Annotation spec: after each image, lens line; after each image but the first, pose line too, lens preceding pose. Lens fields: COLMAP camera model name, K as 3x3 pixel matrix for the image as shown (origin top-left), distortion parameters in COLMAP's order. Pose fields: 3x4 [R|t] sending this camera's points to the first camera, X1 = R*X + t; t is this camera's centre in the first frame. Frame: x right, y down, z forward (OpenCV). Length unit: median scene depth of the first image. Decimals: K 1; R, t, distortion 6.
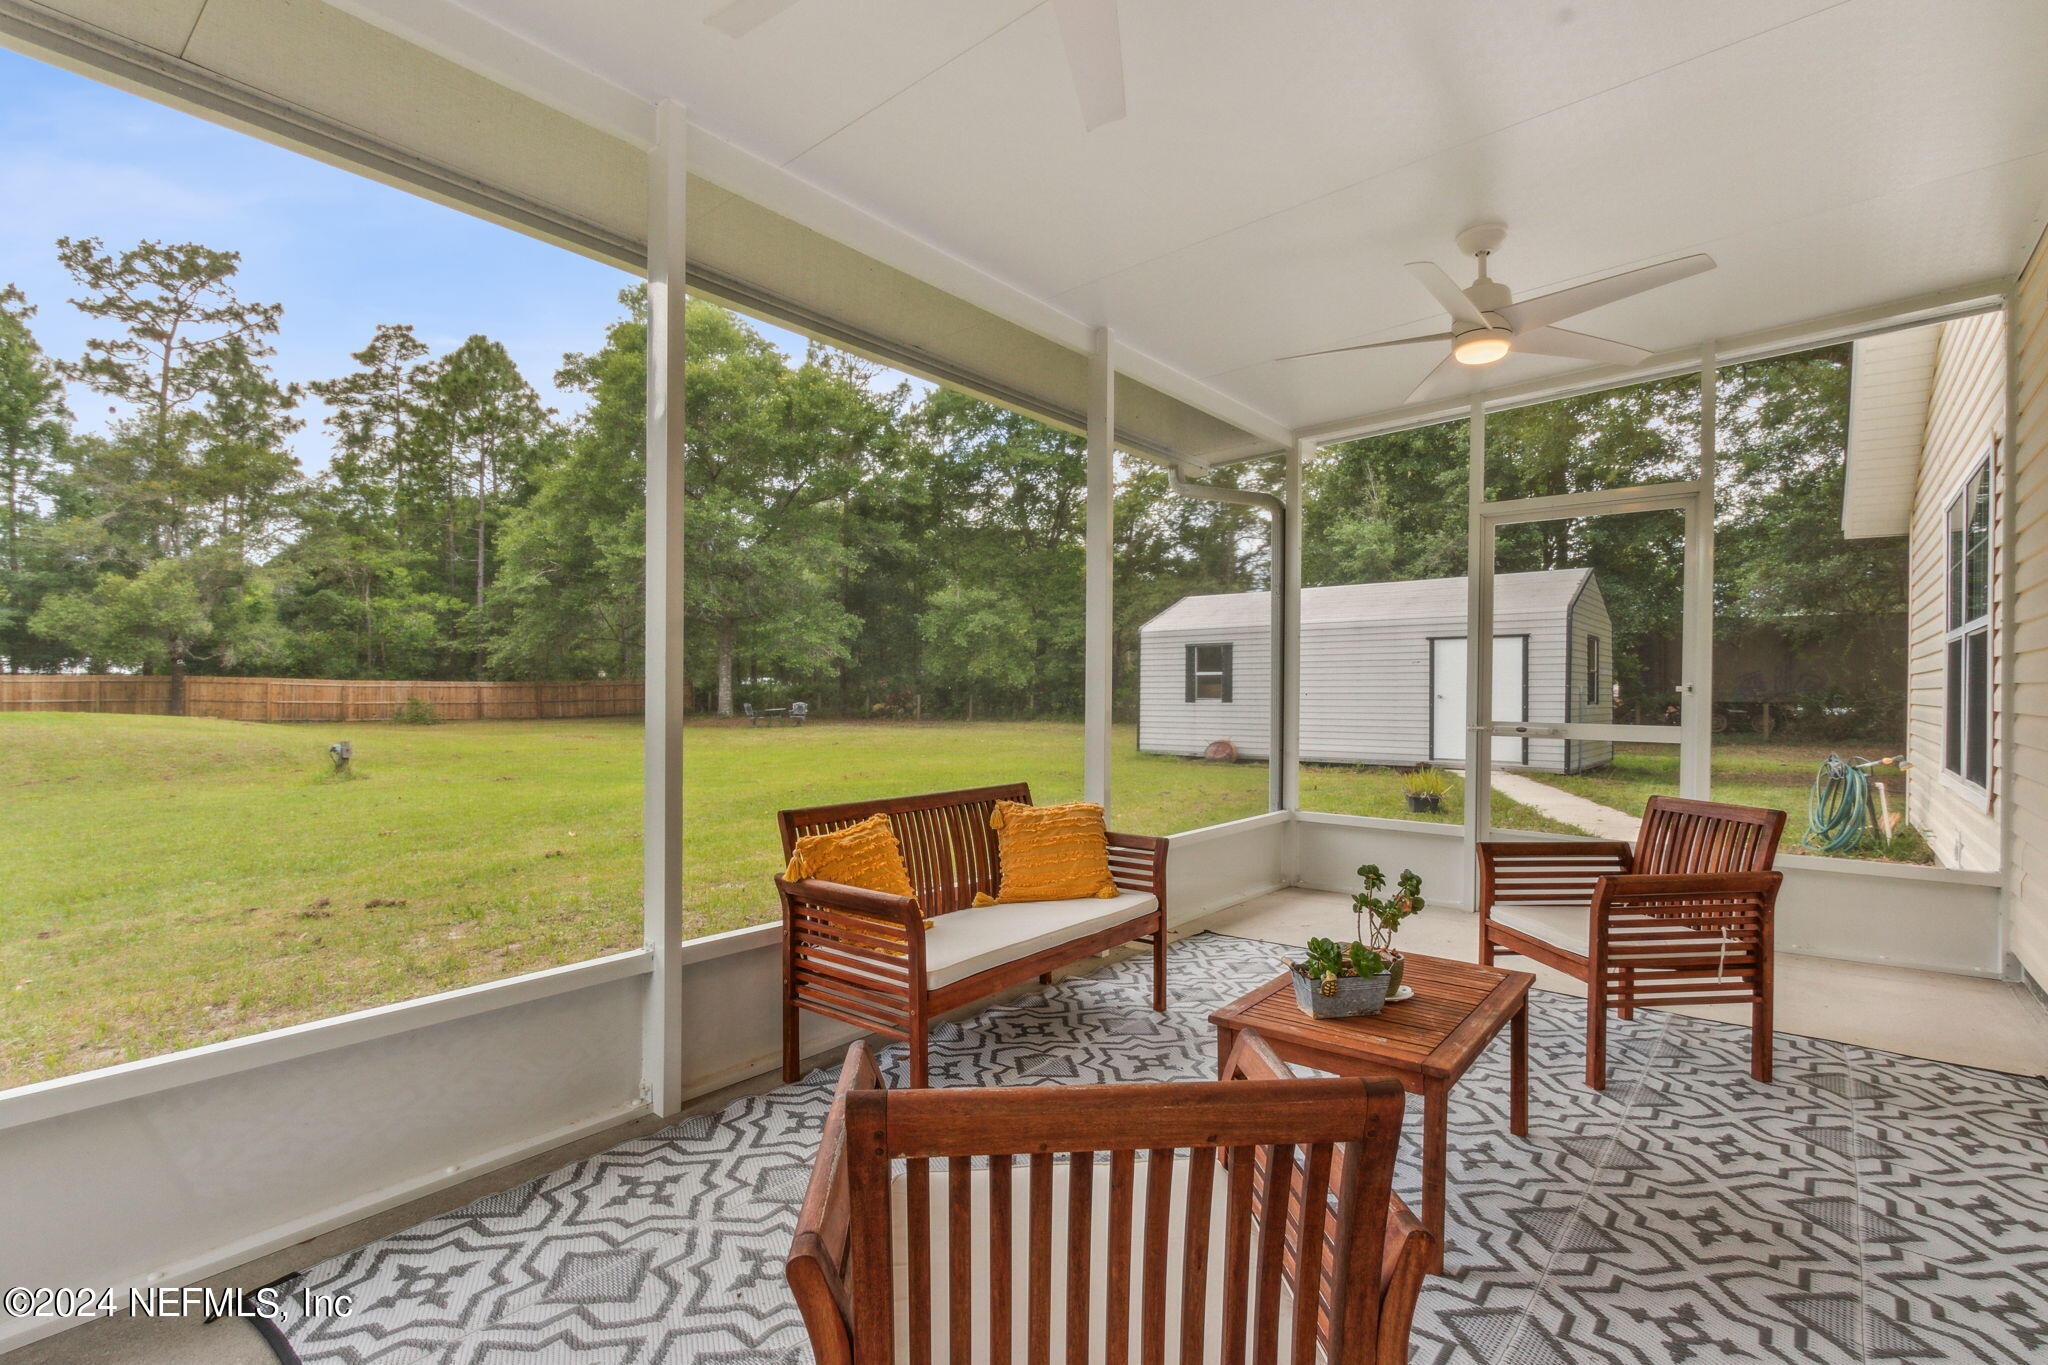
lens RADIAL K [[950.9, 0, 1018.0], [0, 950.9, 692.1], [0, 0, 1]] dist [0.000919, -0.000417]
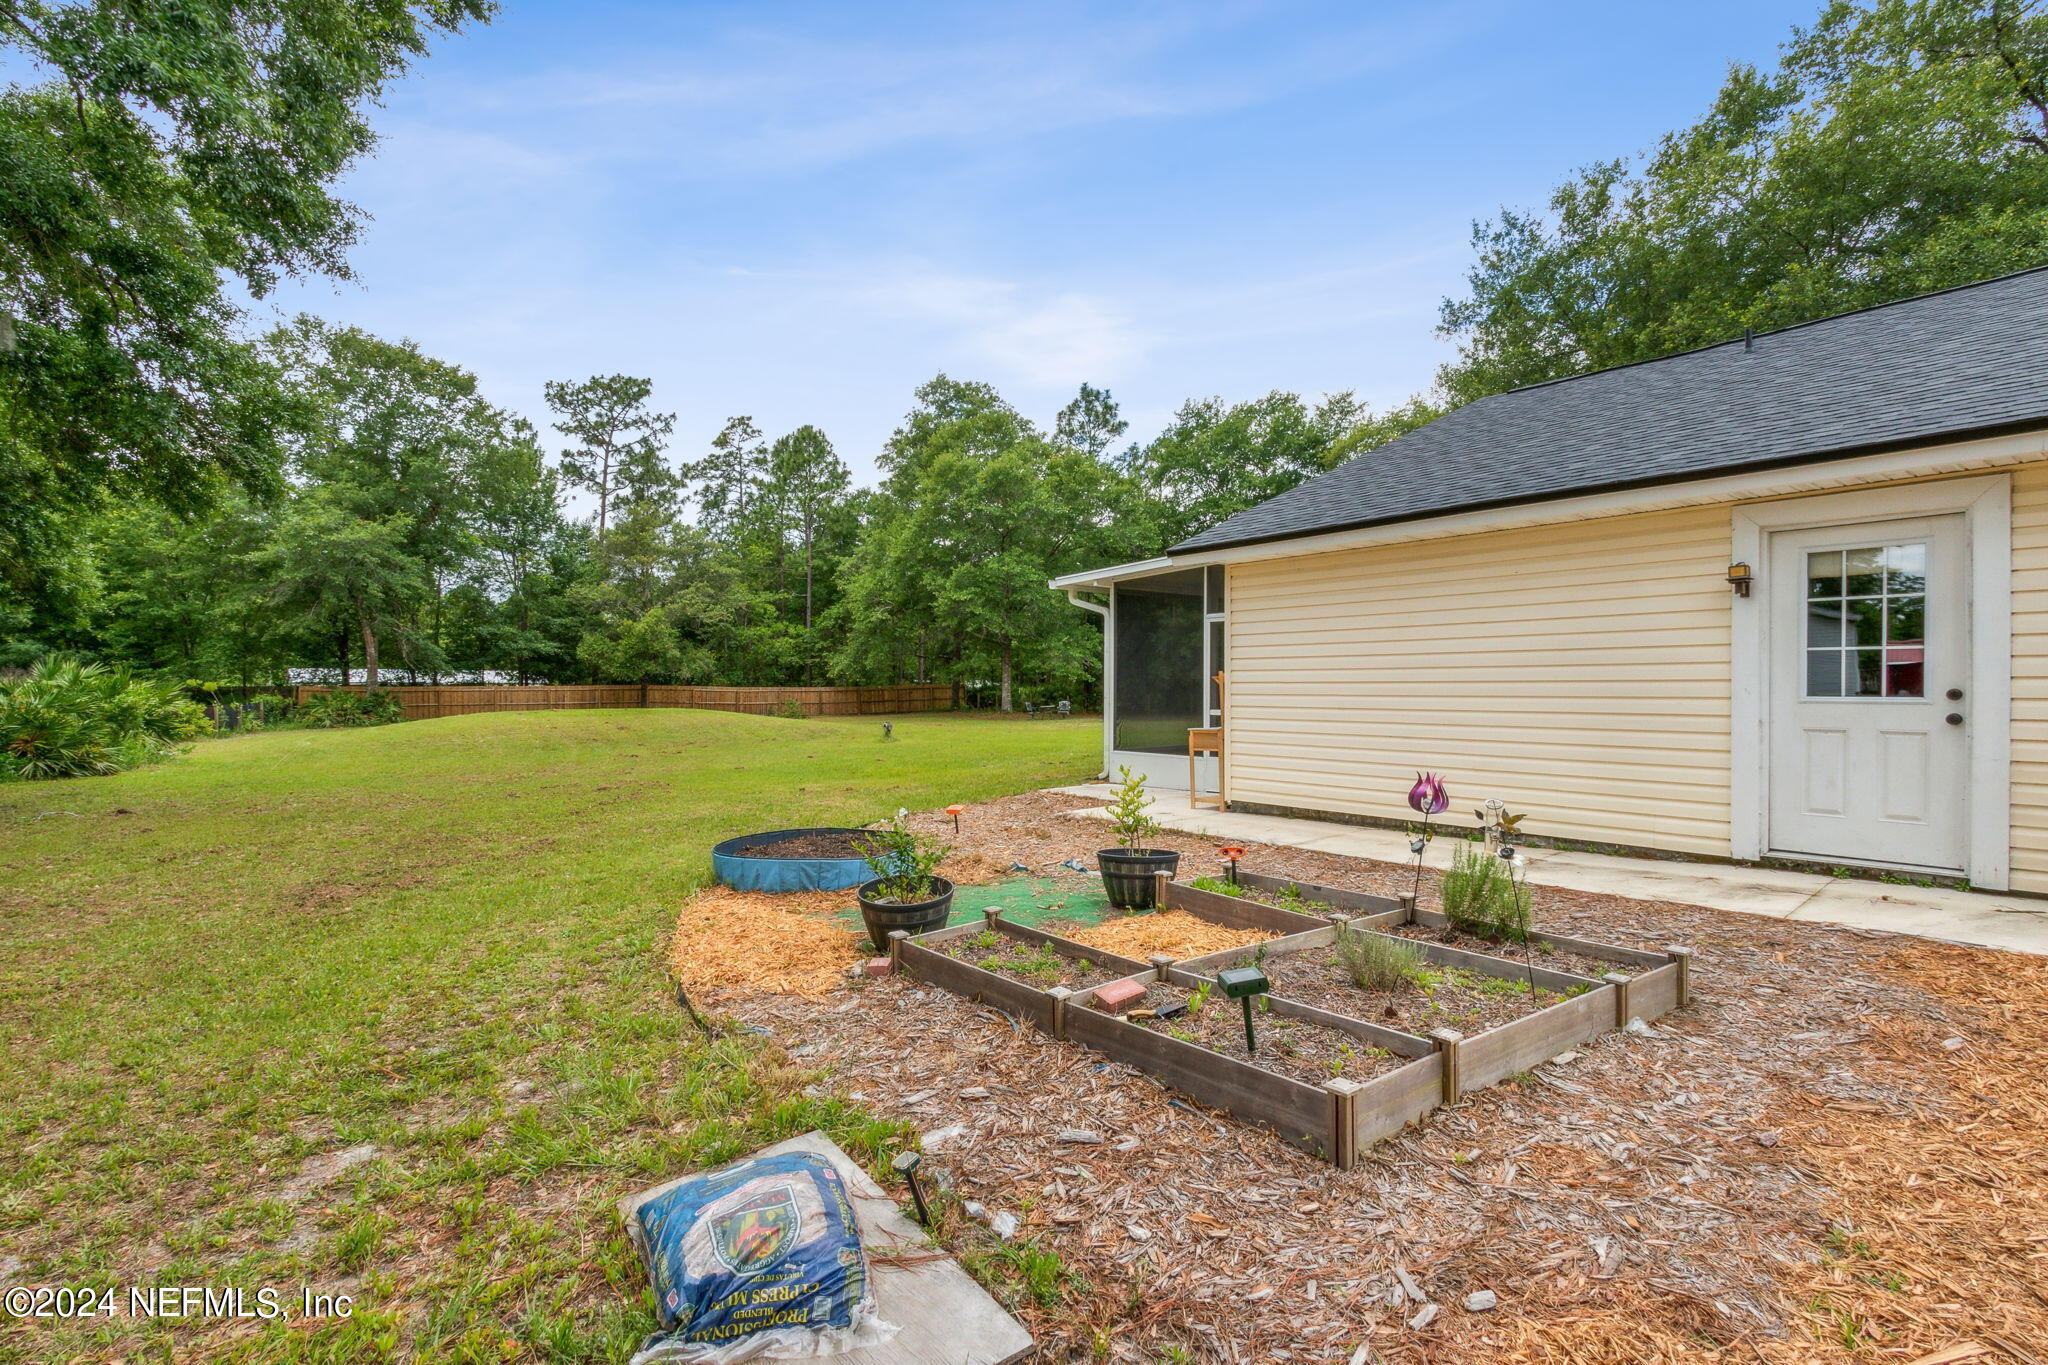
lens RADIAL K [[950.9, 0, 1027.4], [0, 950.9, 694.6], [0, 0, 1]] dist [0.000919, -0.000417]
pose [[0.982265, -0.007289, -0.187358, -0.024377], [0.007899, 0.999966, 0.002510, -0.001629], [0.187333, -0.003945, 0.982289, -0.266443]]
